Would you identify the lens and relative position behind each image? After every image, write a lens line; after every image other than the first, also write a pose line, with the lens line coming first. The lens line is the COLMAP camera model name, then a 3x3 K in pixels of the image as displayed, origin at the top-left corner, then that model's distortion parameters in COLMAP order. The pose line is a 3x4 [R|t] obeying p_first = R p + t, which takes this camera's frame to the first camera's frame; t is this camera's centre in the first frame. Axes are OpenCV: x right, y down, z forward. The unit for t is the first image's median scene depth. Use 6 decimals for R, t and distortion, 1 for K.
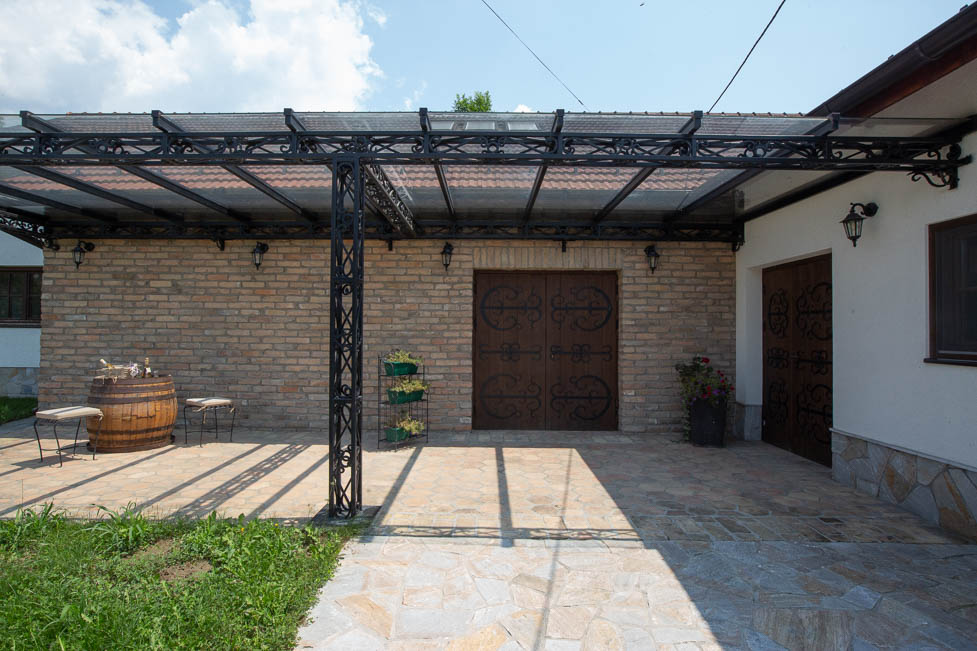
lens RADIAL K [[502.1, 0, 488.5], [0, 502.1, 325.5], [0, 0, 1]] dist [-0.002802, -0.000236]
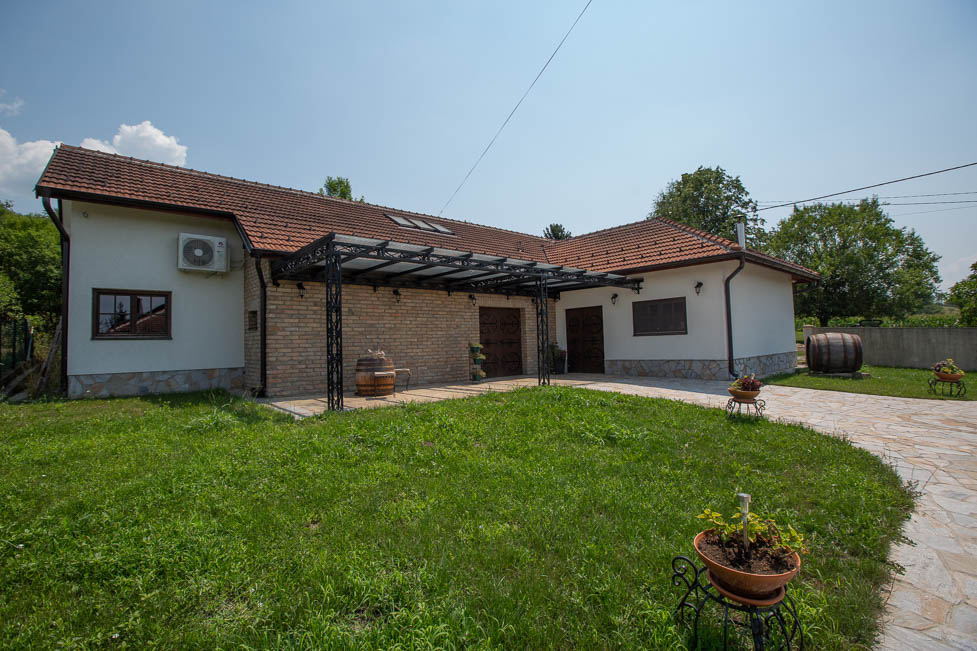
lens RADIAL K [[442.9, 0, 483.7], [0, 442.9, 321.1], [0, 0, 1]] dist [-0.053247, 0.019660]
pose [[0.747881, 0.006093, 0.663805, -1.303628], [0.029344, 0.998677, -0.042227, 0.036485], [-0.663184, 0.051060, 0.746713, -0.464259]]
